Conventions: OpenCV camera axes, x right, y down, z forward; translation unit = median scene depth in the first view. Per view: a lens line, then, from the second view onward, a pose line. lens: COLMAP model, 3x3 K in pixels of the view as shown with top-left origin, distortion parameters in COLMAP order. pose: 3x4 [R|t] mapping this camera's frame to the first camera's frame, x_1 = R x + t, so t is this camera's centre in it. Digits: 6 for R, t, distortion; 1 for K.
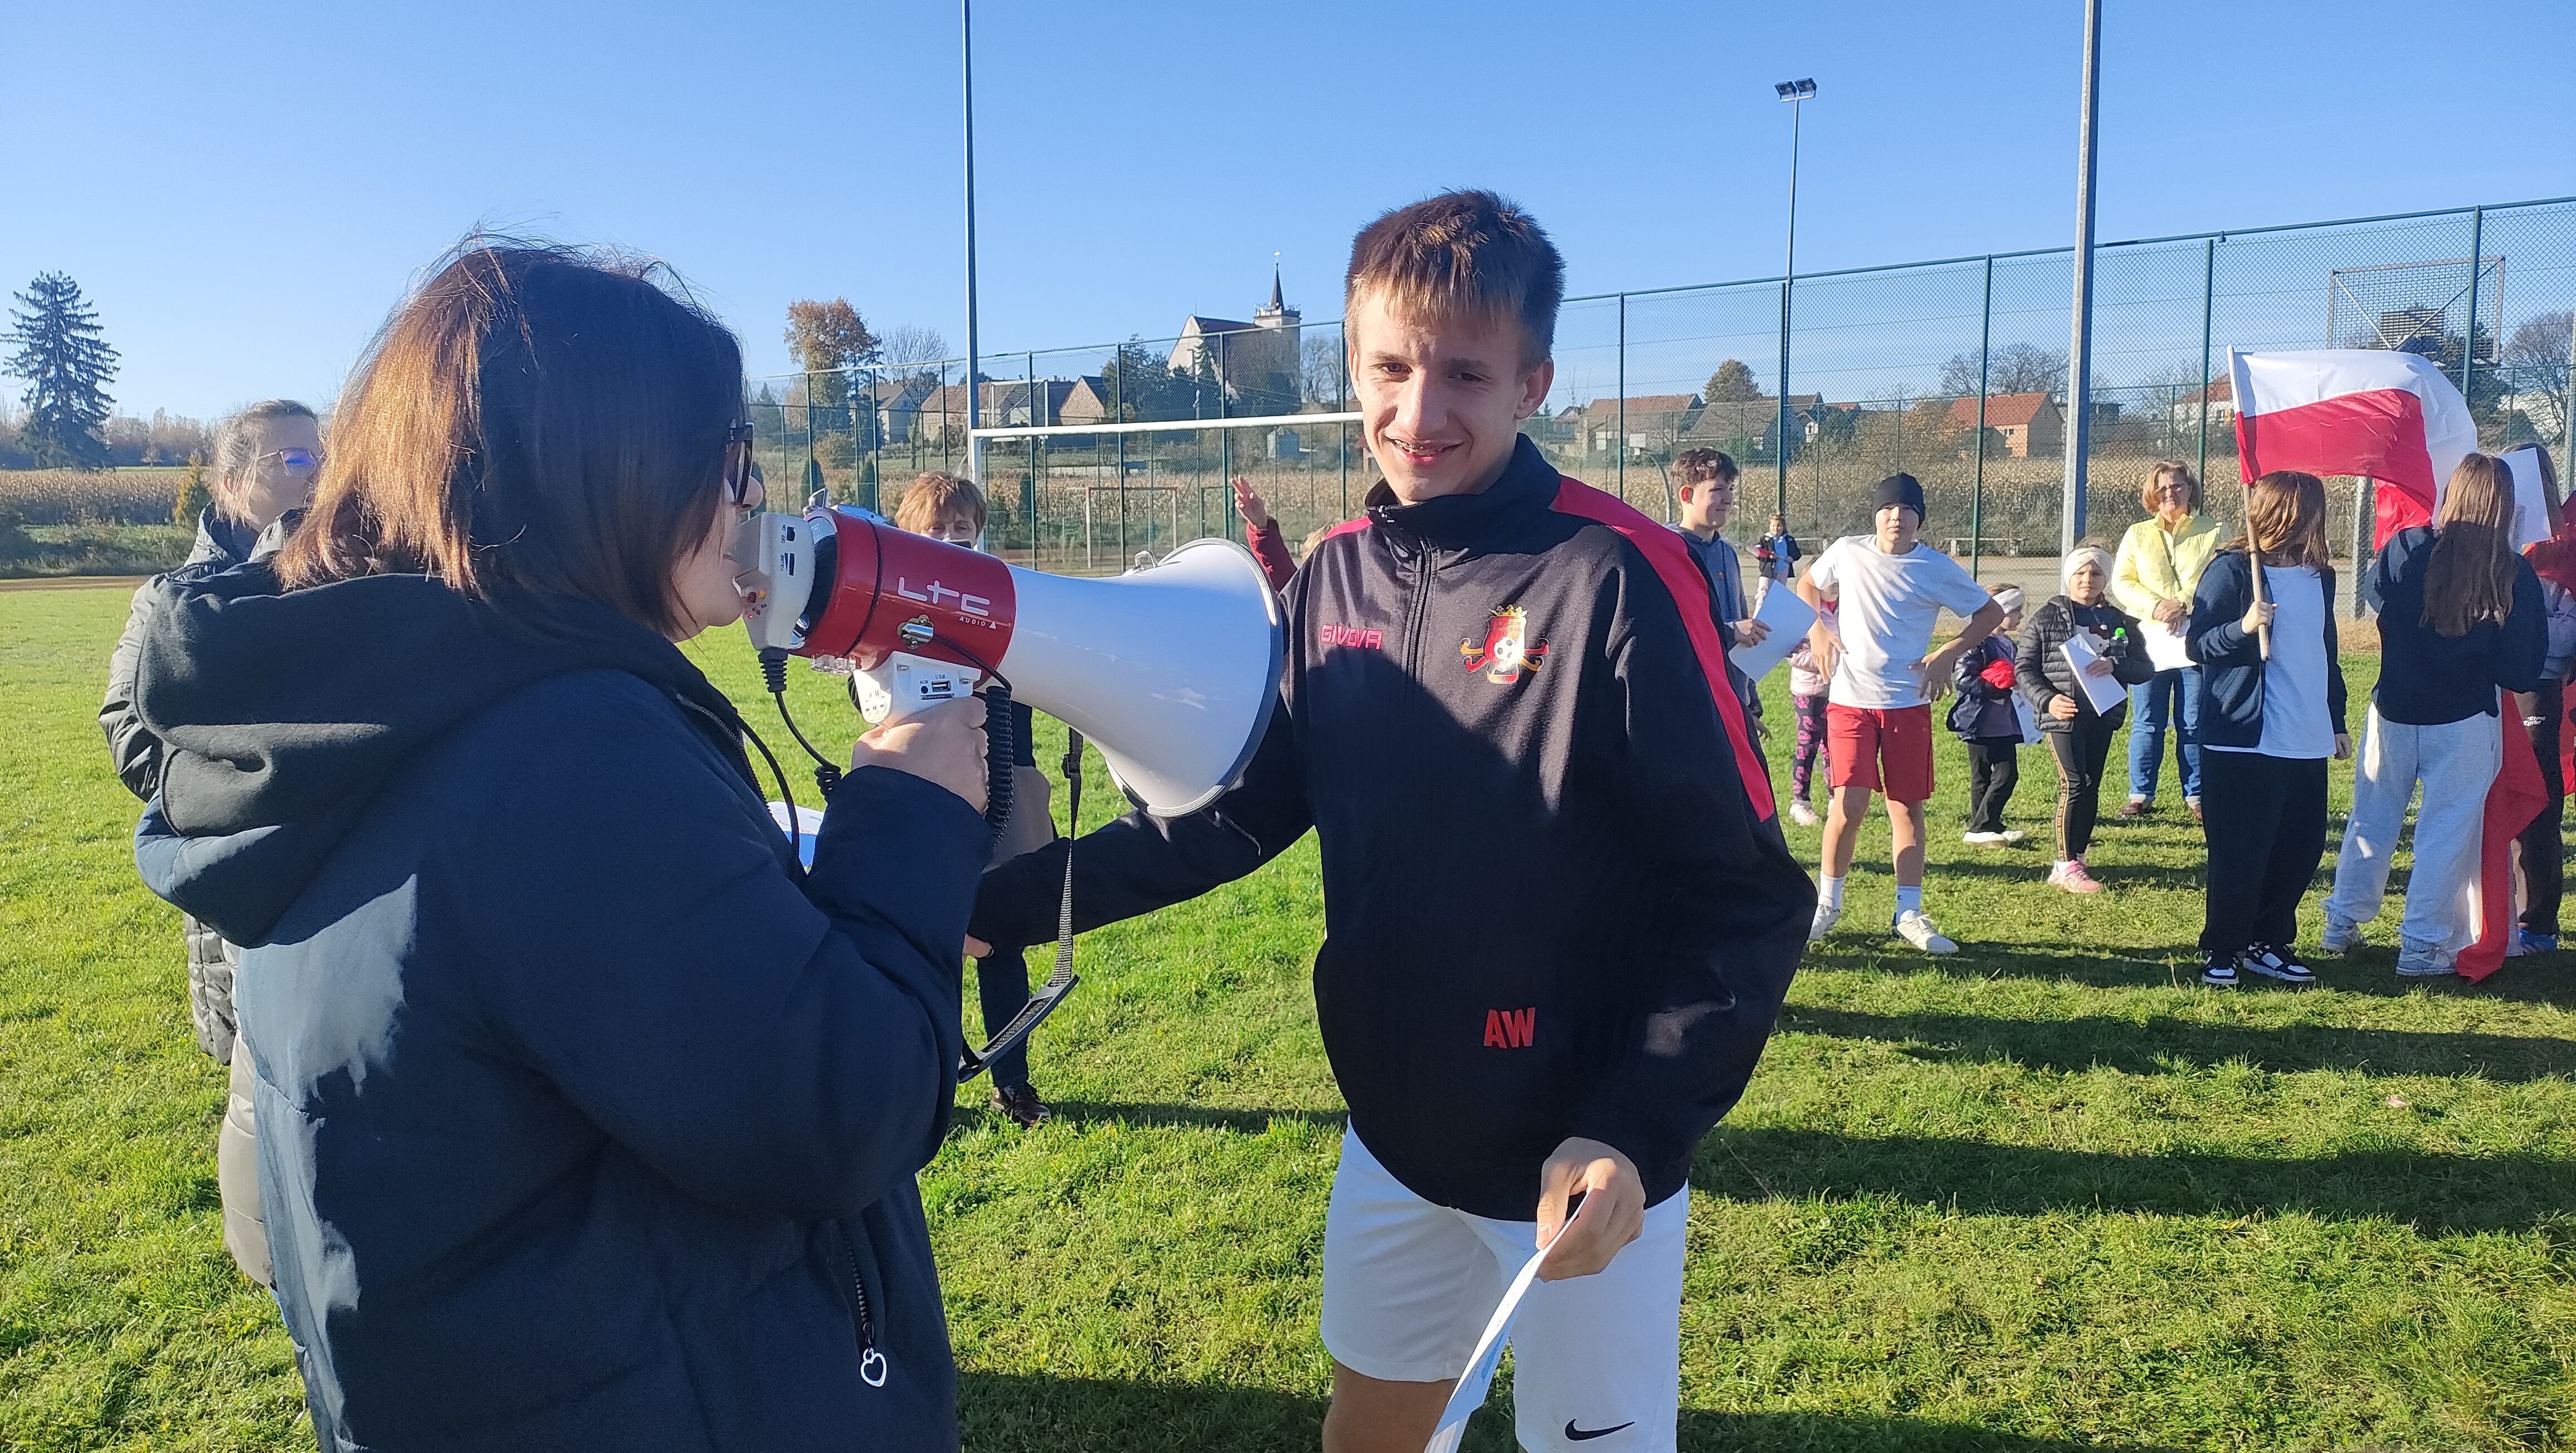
lens RADIAL K [[1859.0, 0, 1275.8], [0, 1859.0, 731.1], [0, 0, 1]] dist [0.061464, -0.054645]
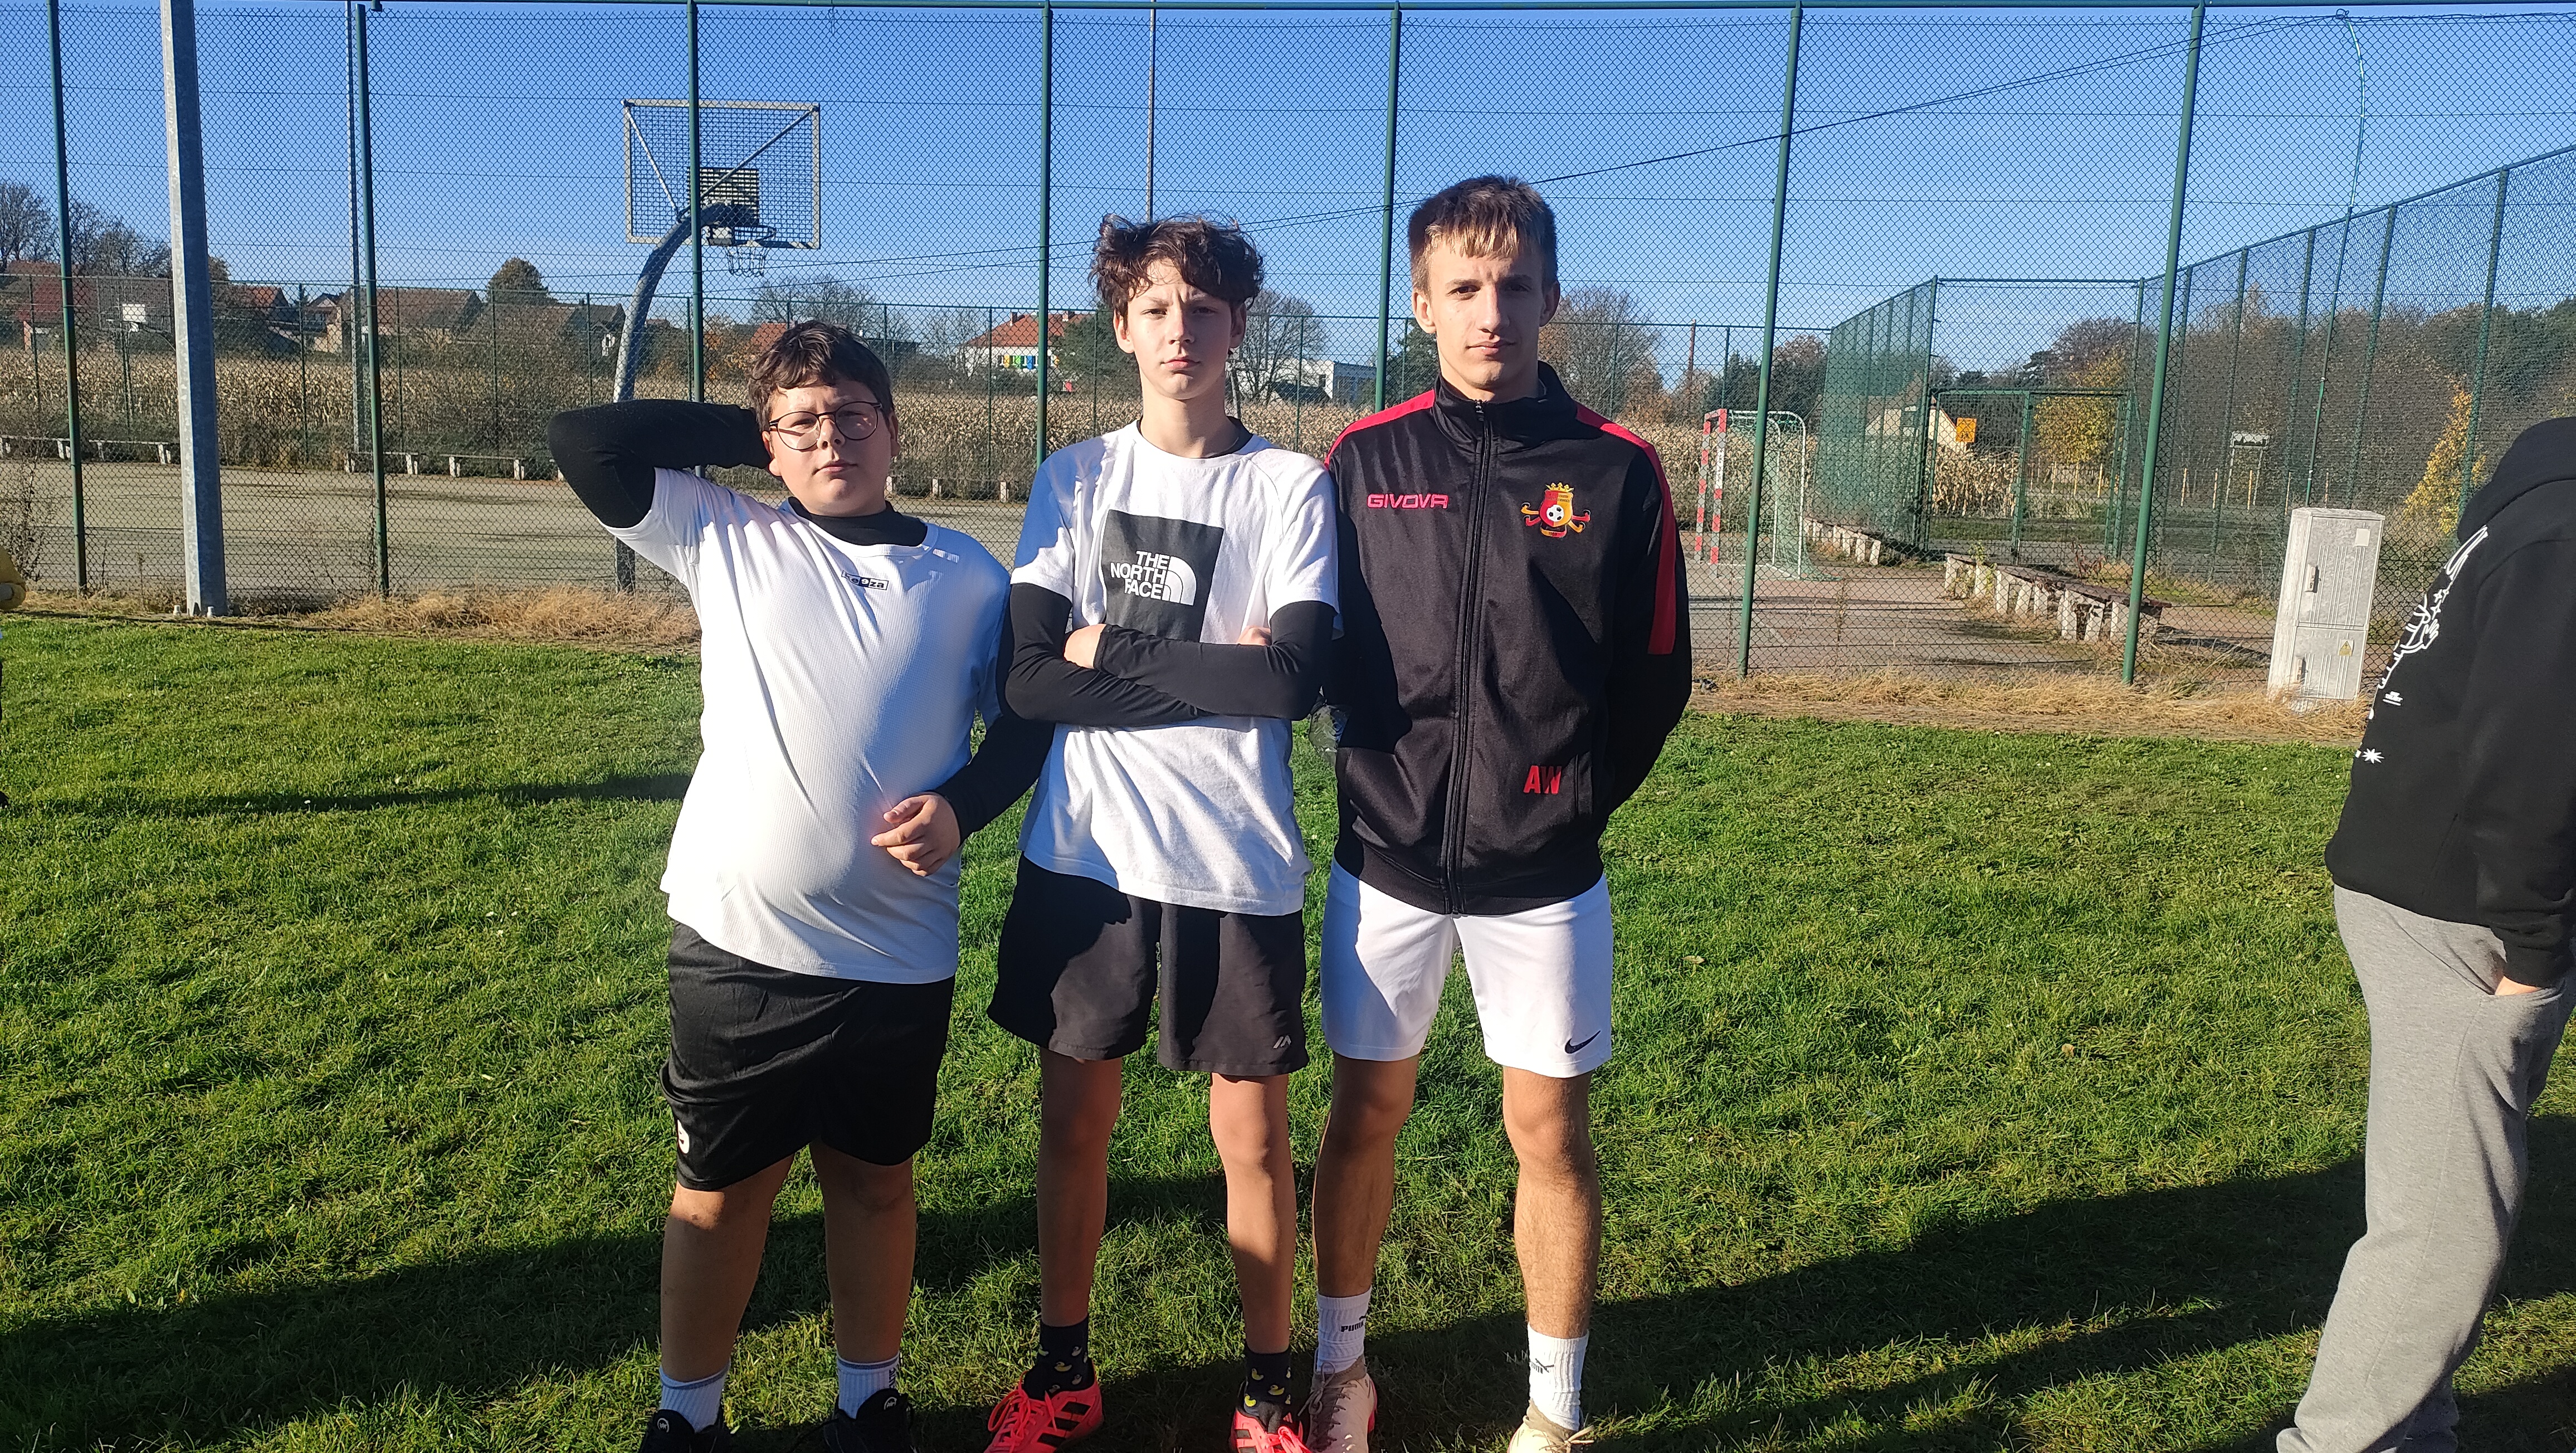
lens RADIAL K [[1962.3, 0, 1295.7], [0, 1962.3, 622.3], [0, 0, 1]] dist [0.021245, -0.002238]
pose [[0.819603, -0.009015, 0.572861, 1.668899], [0.021155, 0.999671, -0.014536, -0.145926], [-0.572541, 0.024033, 0.819524, 1.203788]]
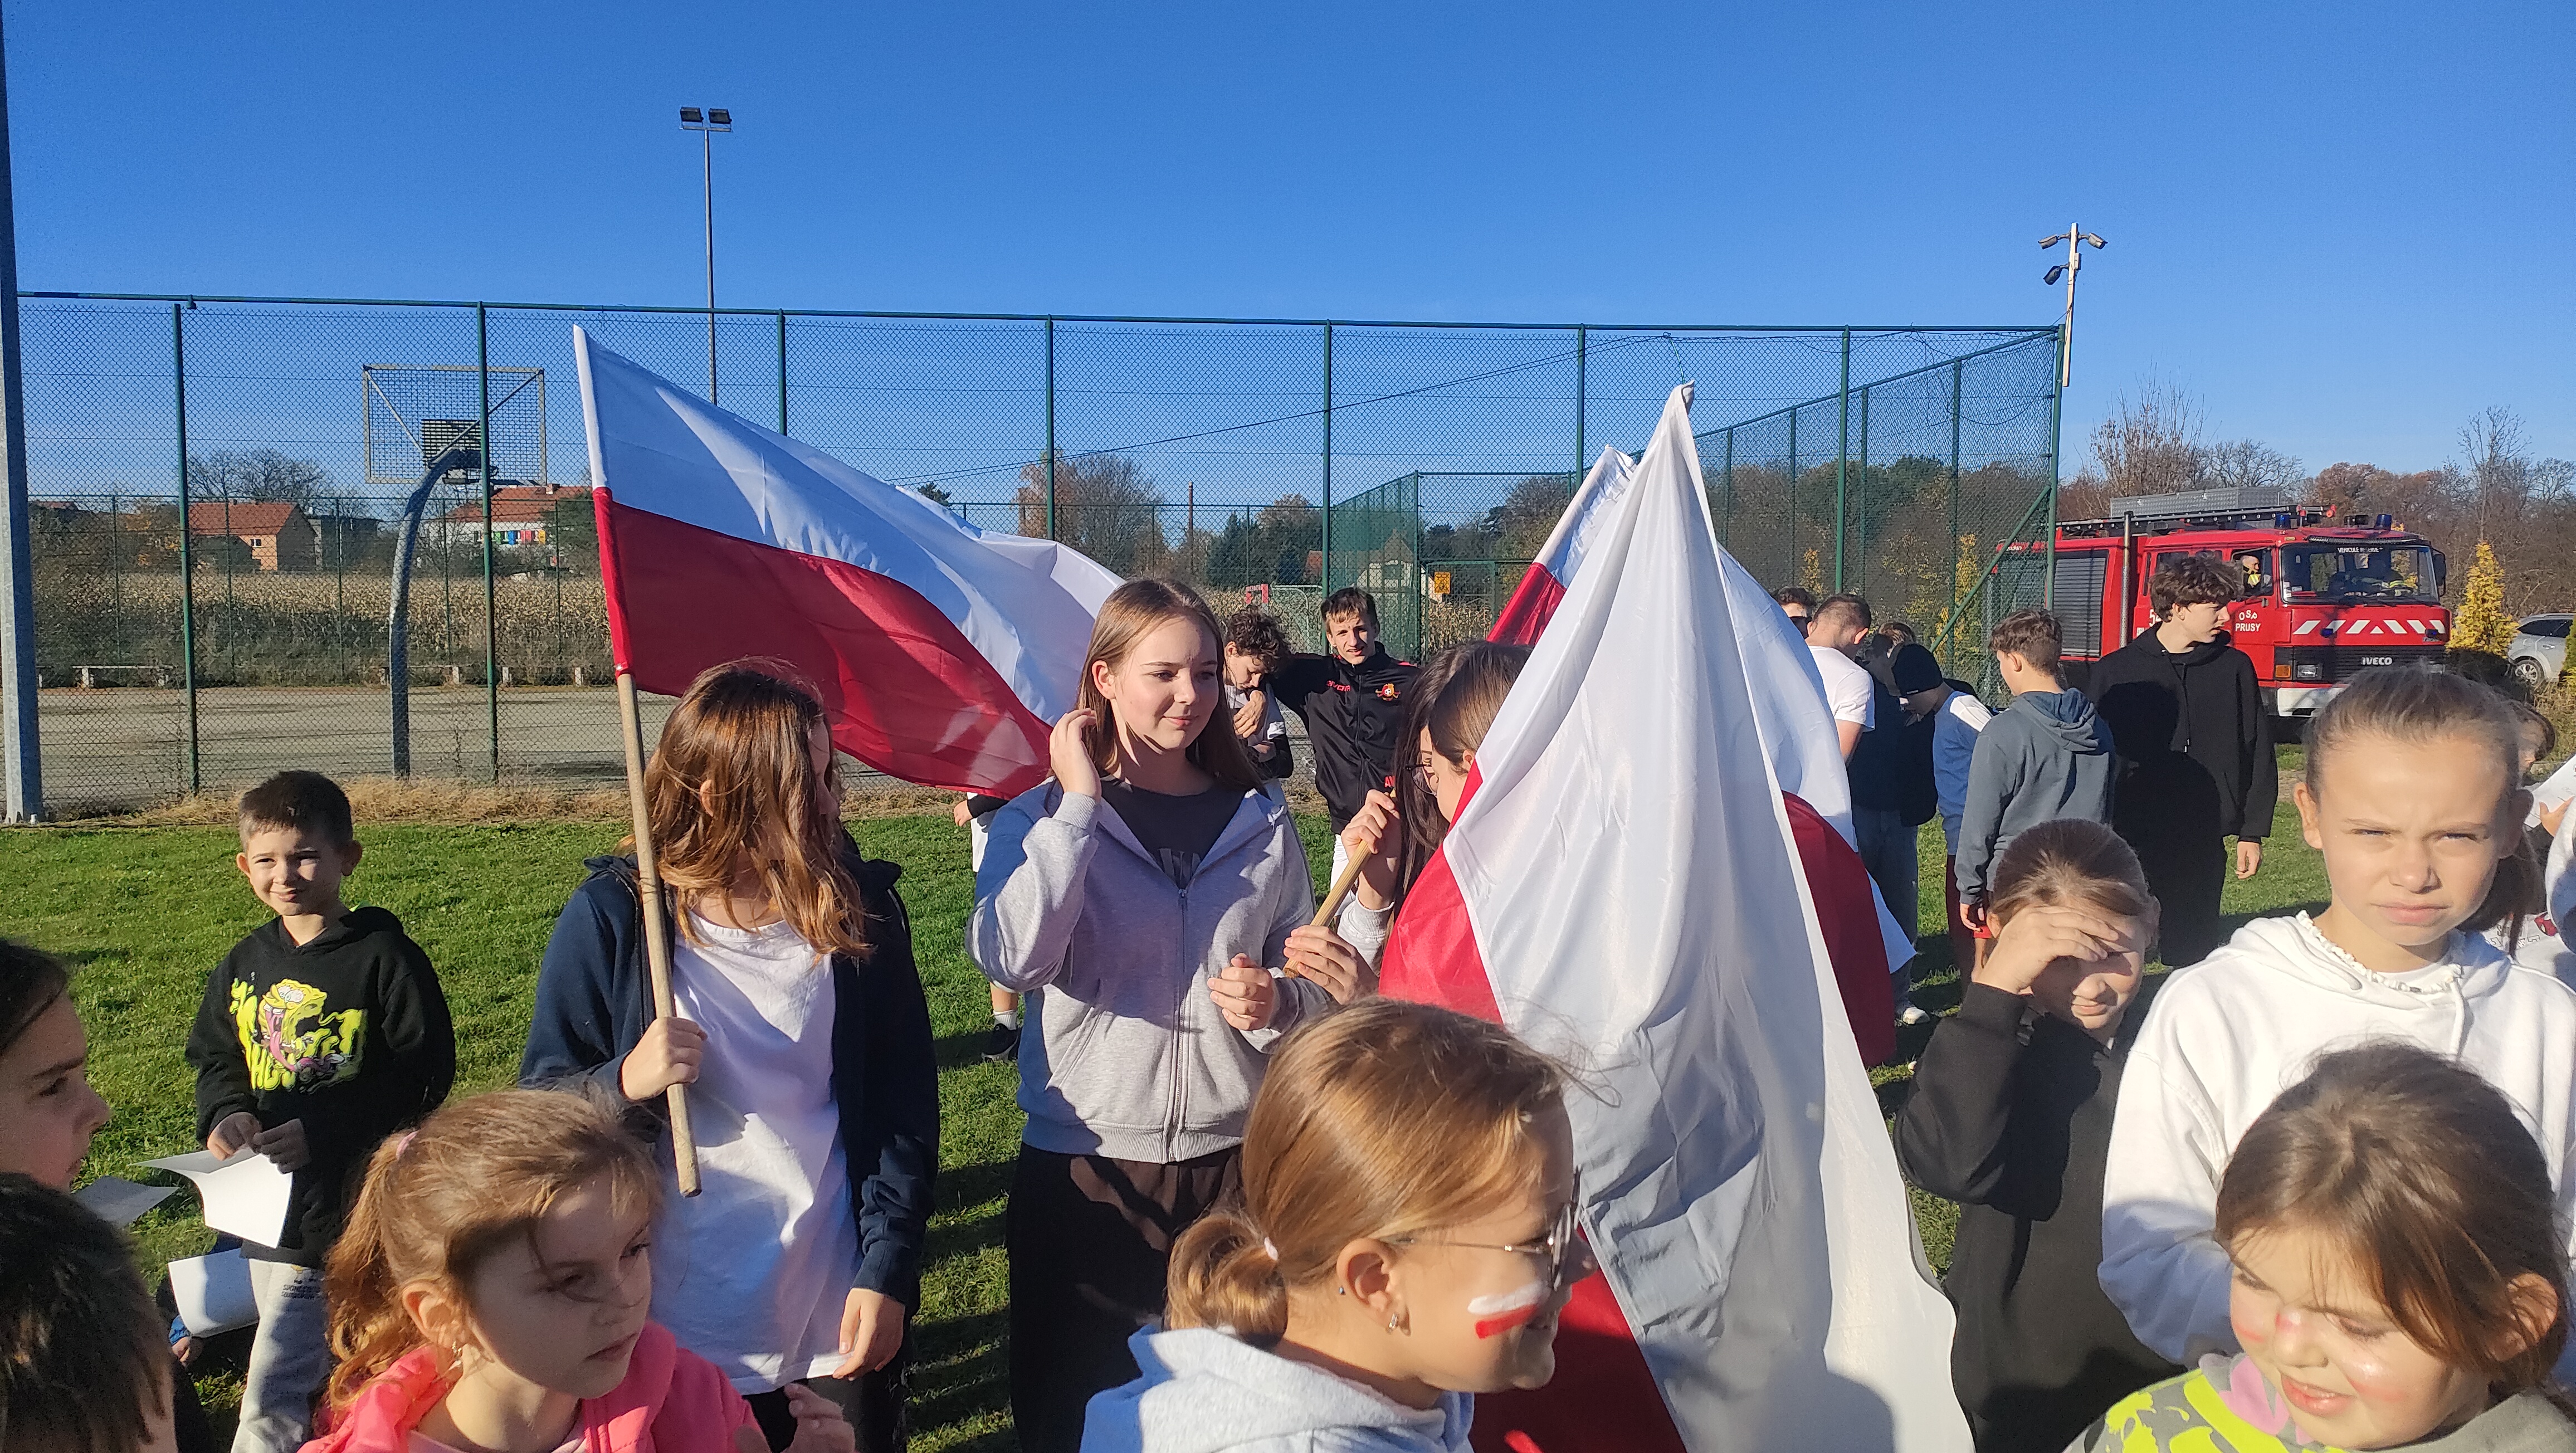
lens RADIAL K [[1900.2, 0, 1281.7], [0, 1900.2, 668.2], [0, 0, 1]] dist [0.119954, -0.136785]
pose [[0.657965, -0.011499, 0.752960, 0.858092], [0.083800, 0.994791, -0.058035, -0.119393], [-0.748371, 0.101283, 0.655502, 0.664313]]
